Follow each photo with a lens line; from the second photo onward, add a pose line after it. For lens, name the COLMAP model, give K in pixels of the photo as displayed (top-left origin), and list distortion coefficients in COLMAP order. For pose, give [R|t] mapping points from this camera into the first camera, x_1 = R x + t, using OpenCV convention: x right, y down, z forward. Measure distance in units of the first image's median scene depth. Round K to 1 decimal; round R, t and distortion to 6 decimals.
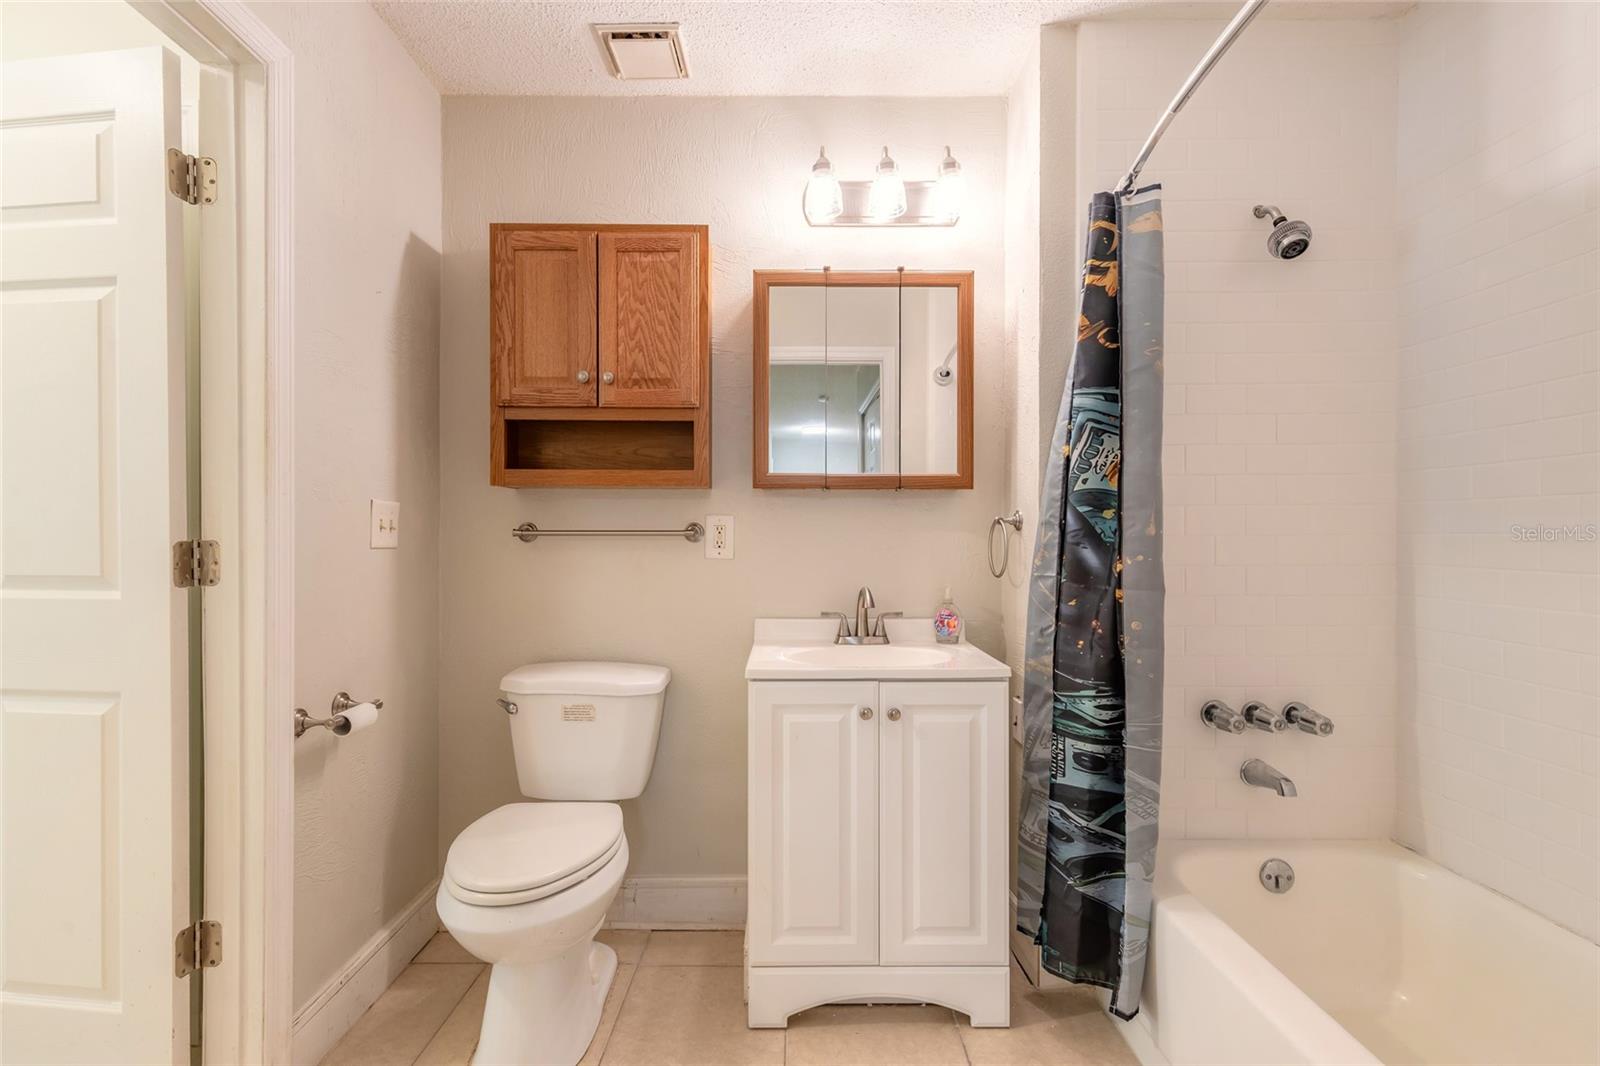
lens RADIAL K [[726.8, 0, 798.0], [0, 726.8, 541.0], [0, 0, 1]] dist [0.011268, -0.001720]
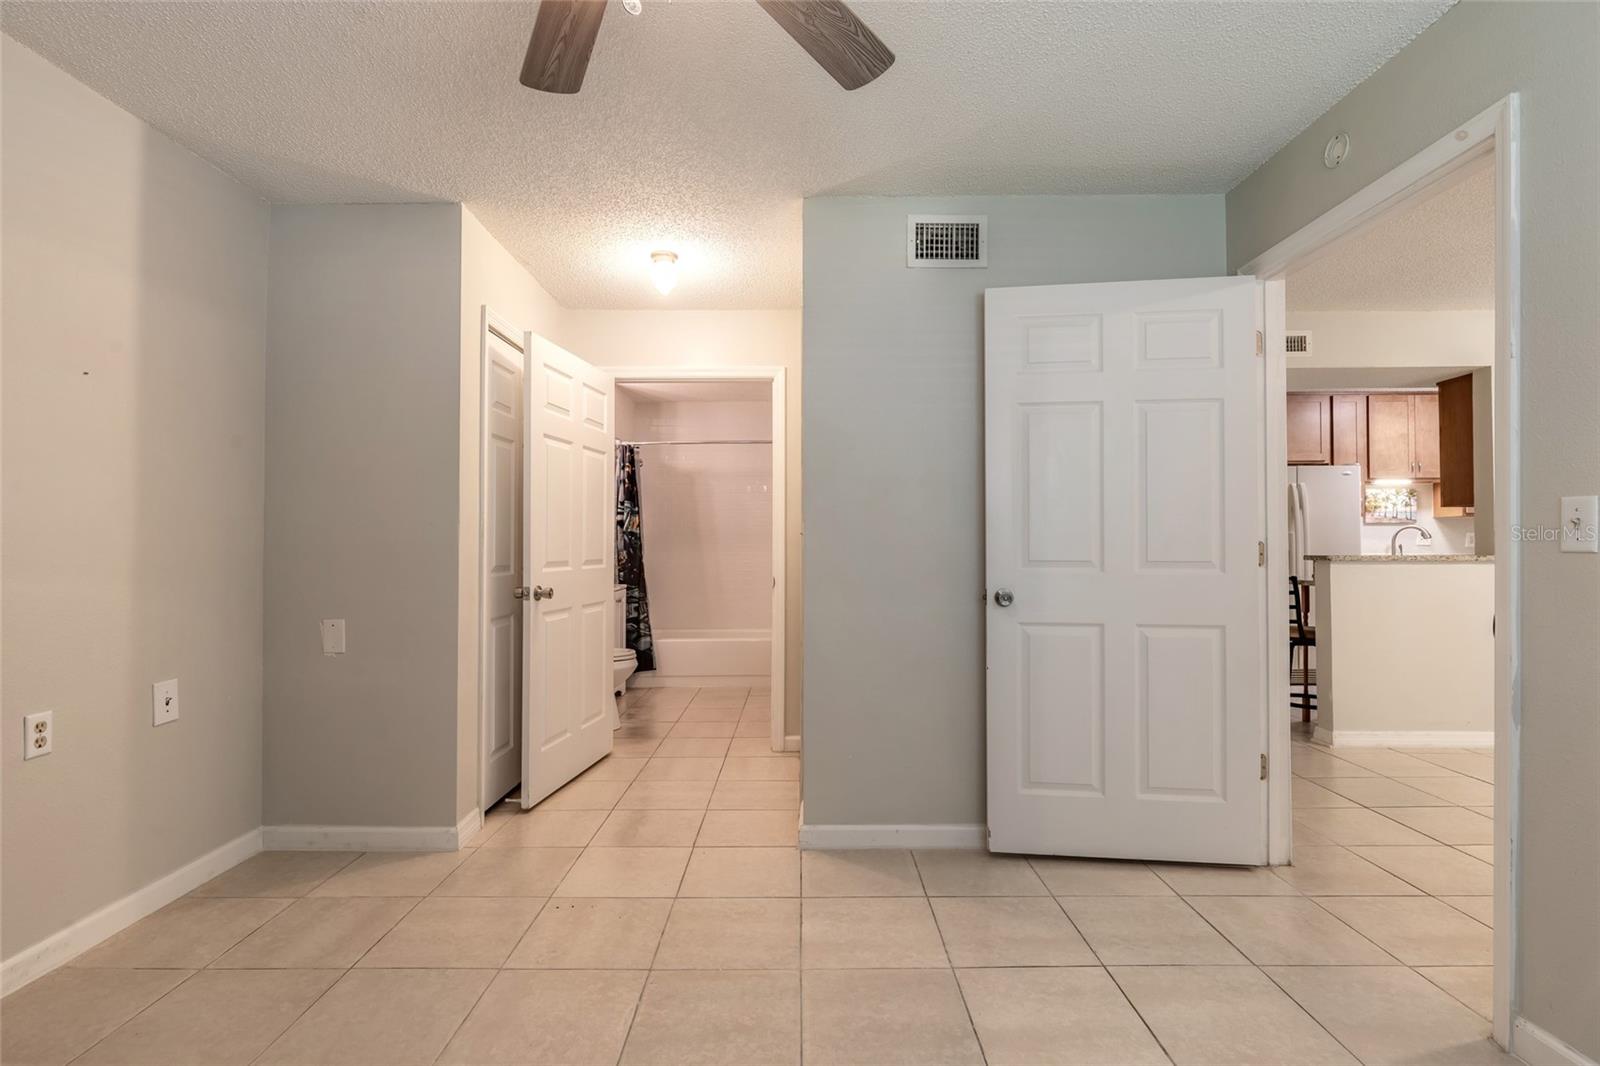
lens RADIAL K [[753.0, 0, 800.8], [0, 753.0, 538.6], [0, 0, 1]] dist [0.001968, -0.001072]
pose [[-0.008847, 0.006495, 0.999940, -2.710747], [0.006377, 0.999959, -0.006439, -0.006098], [-0.999941, 0.006319, -0.008888, 0.204269]]
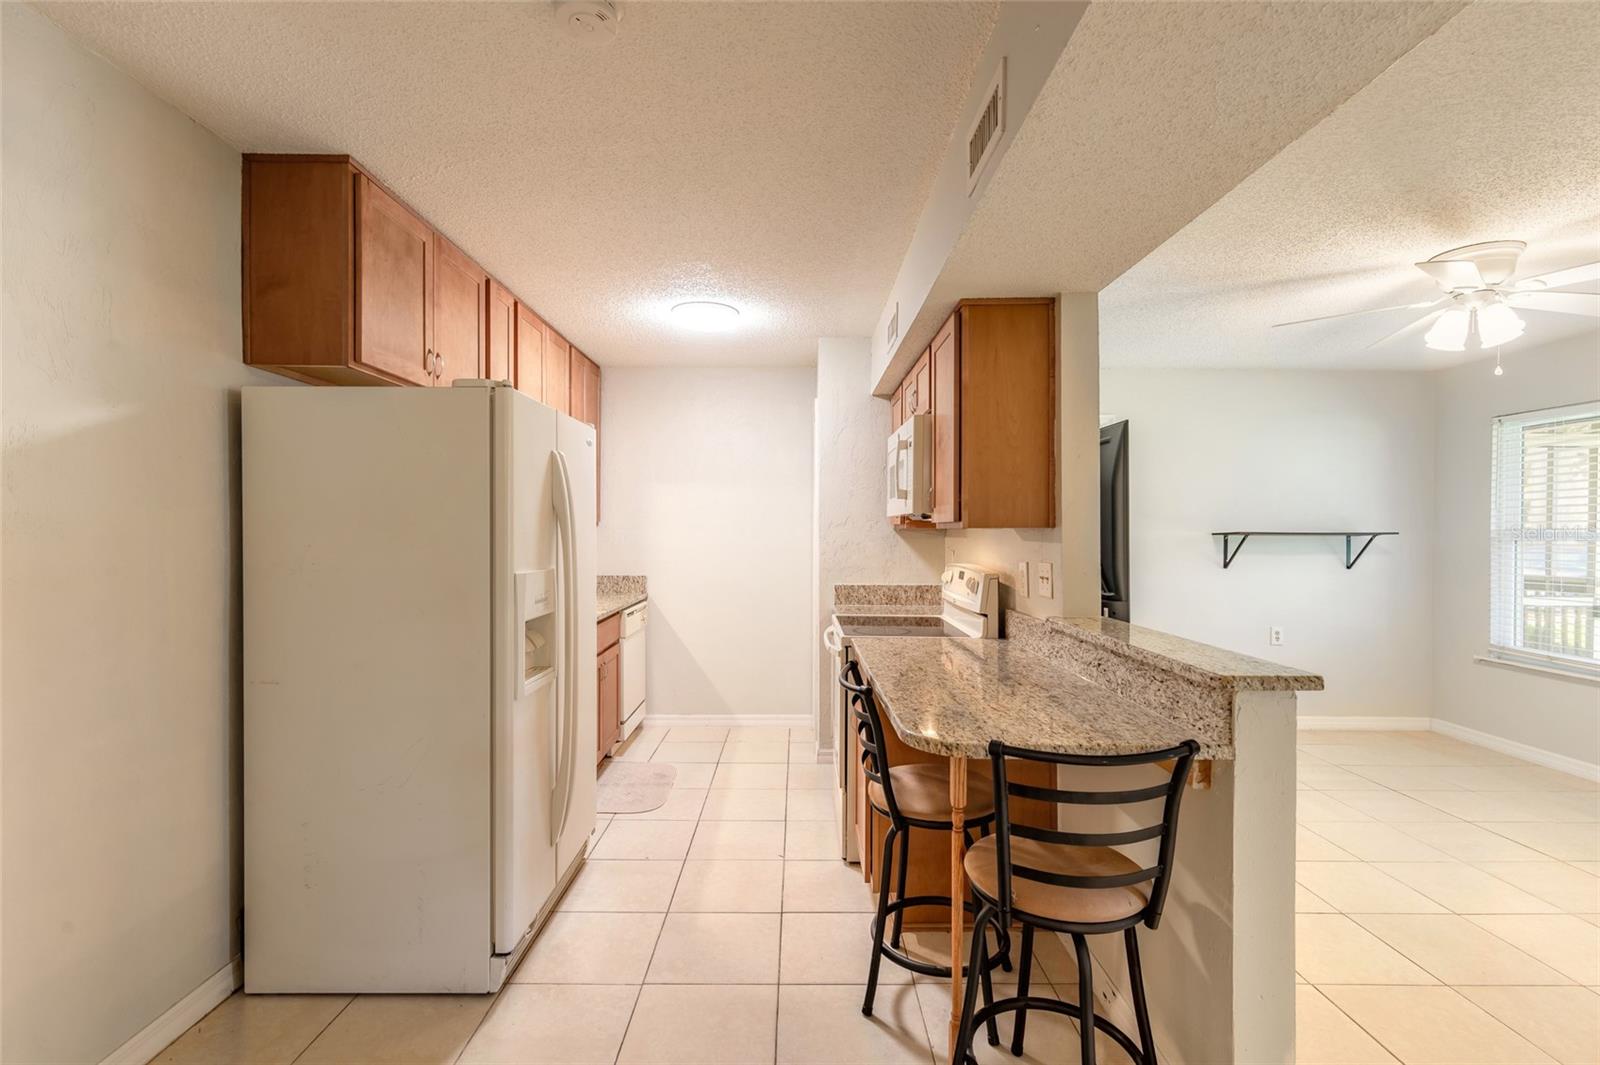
lens RADIAL K [[726.8, 0, 799.6], [0, 726.8, 537.3], [0, 0, 1]] dist [0.011268, -0.001720]
pose [[-0.999969, -0.003545, -0.007086, -0.053618], [-0.003647, 0.999891, 0.014320, -0.107805], [0.007035, 0.014345, -0.999872, -0.585891]]
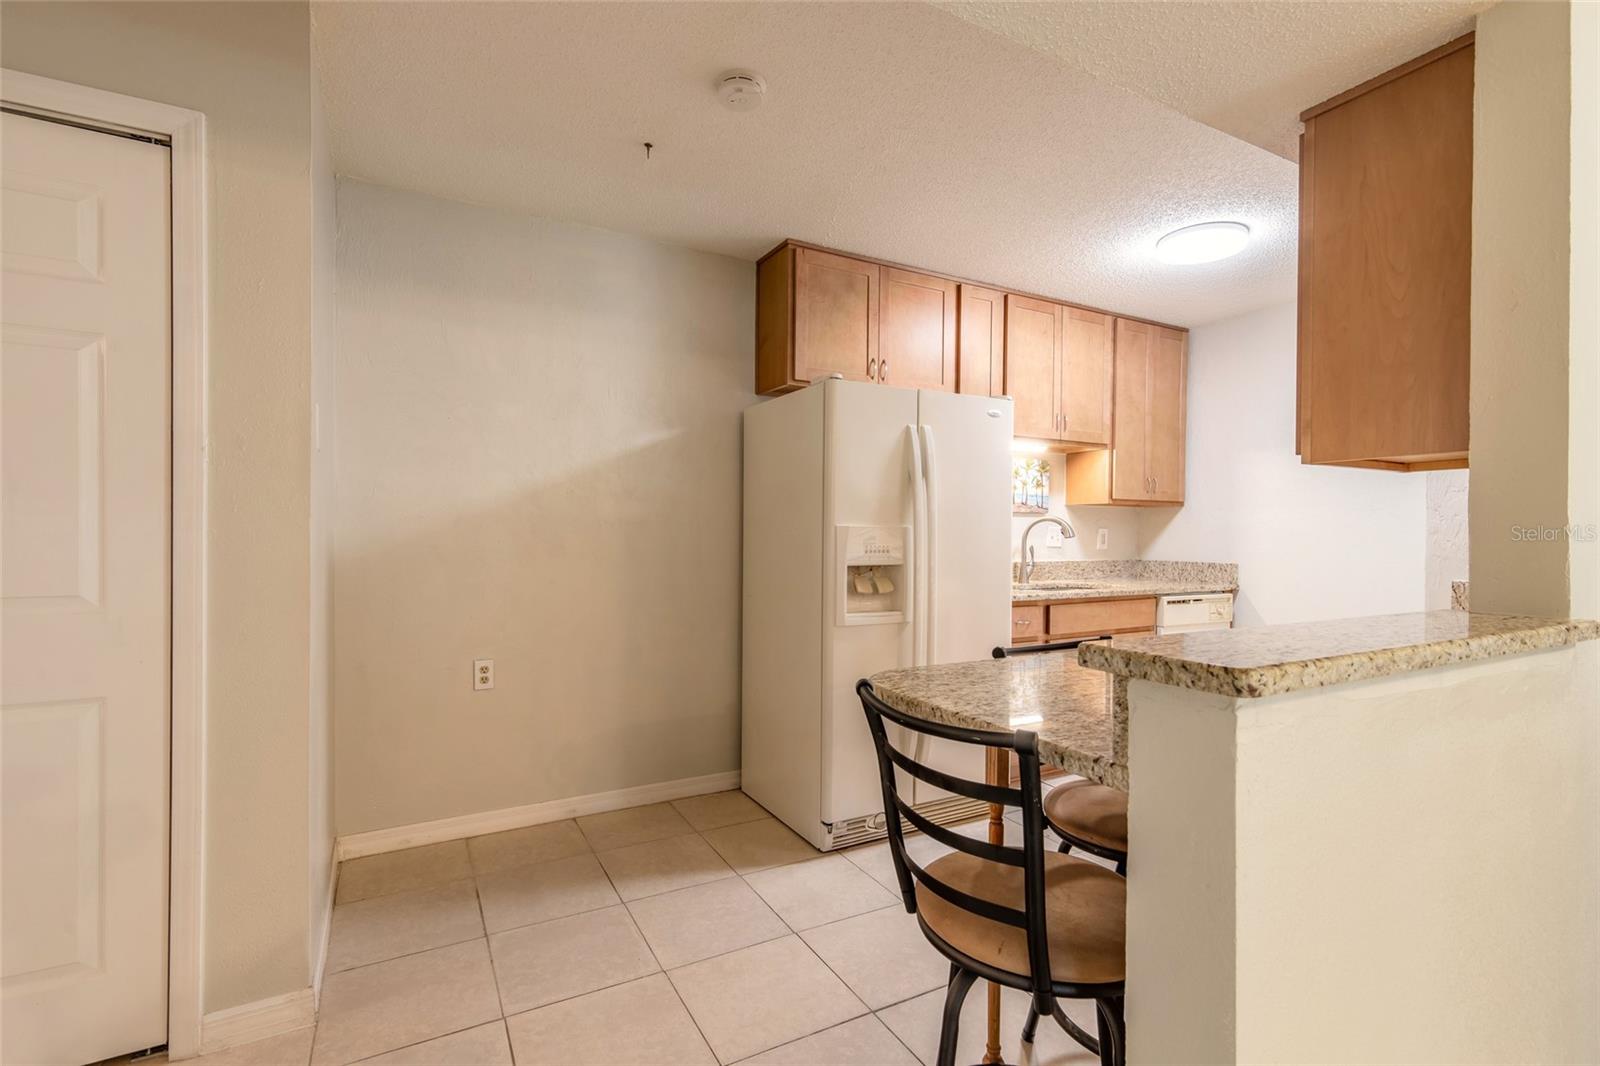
lens RADIAL K [[726.8, 0, 783.1], [0, 726.8, 538.8], [0, 0, 1]] dist [0.011268, -0.001720]
pose [[-0.476357, -0.015247, 0.879120, -0.786794], [-0.006541, 0.999883, 0.013797, -0.030377], [-0.879228, 0.000821, -0.476401, -0.933350]]
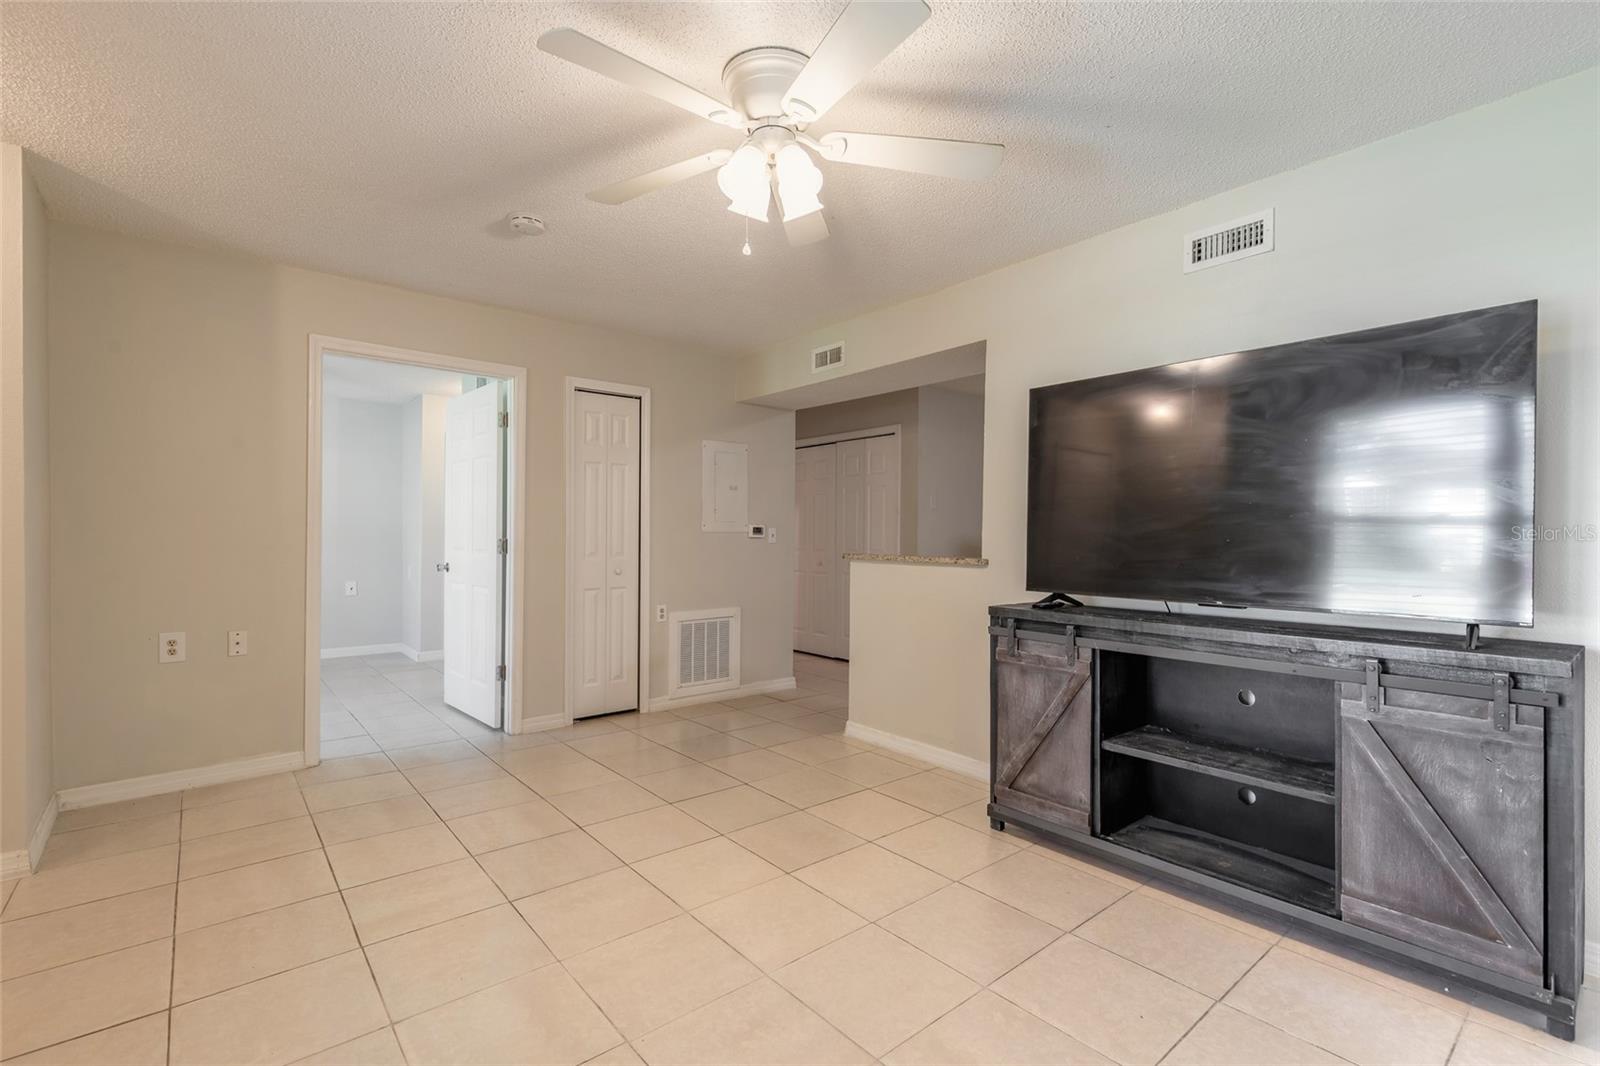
lens RADIAL K [[726.8, 0, 804.9], [0, 726.8, 532.1], [0, 0, 1]] dist [0.011268, -0.001720]
pose [[0.766775, 0.008270, 0.641863, -2.072088], [-0.003044, 0.999953, -0.009246, -0.003420], [-0.641909, 0.005136, 0.766764, -2.916203]]
